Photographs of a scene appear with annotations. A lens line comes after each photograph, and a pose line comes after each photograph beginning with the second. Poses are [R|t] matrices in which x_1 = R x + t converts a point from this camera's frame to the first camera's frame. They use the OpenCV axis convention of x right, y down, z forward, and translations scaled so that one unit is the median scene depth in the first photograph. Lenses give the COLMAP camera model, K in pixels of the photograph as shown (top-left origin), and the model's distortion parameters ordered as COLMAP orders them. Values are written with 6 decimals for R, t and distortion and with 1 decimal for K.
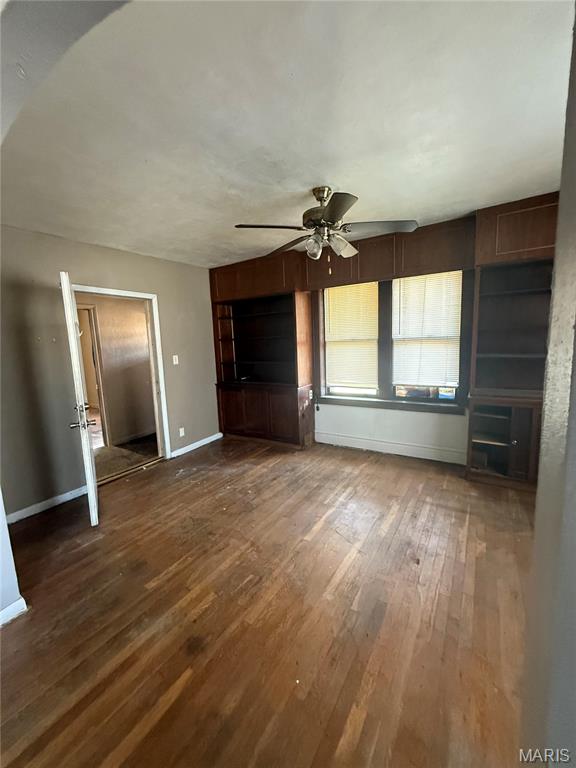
lens RADIAL K [[306.6, 0, 288.1], [0, 306.6, 381.7], [0, 0, 1]] dist [-0.000190, -0.000263]
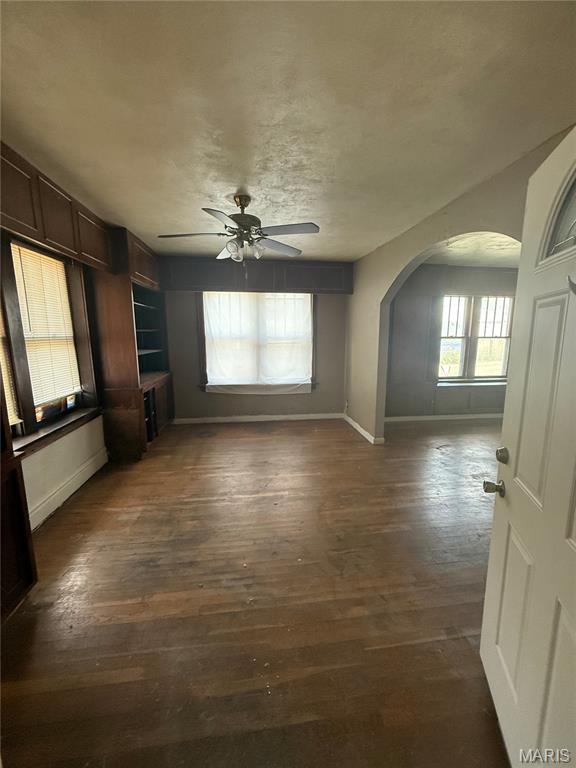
lens RADIAL K [[306.6, 0, 287.8], [0, 306.6, 385.7], [0, 0, 1]] dist [-0.000190, -0.000263]
pose [[-0.635069, -0.093719, 0.766749, -0.651865], [0.128517, 0.965959, 0.224514, -0.145101], [-0.761689, 0.241122, -0.601407, 1.240381]]
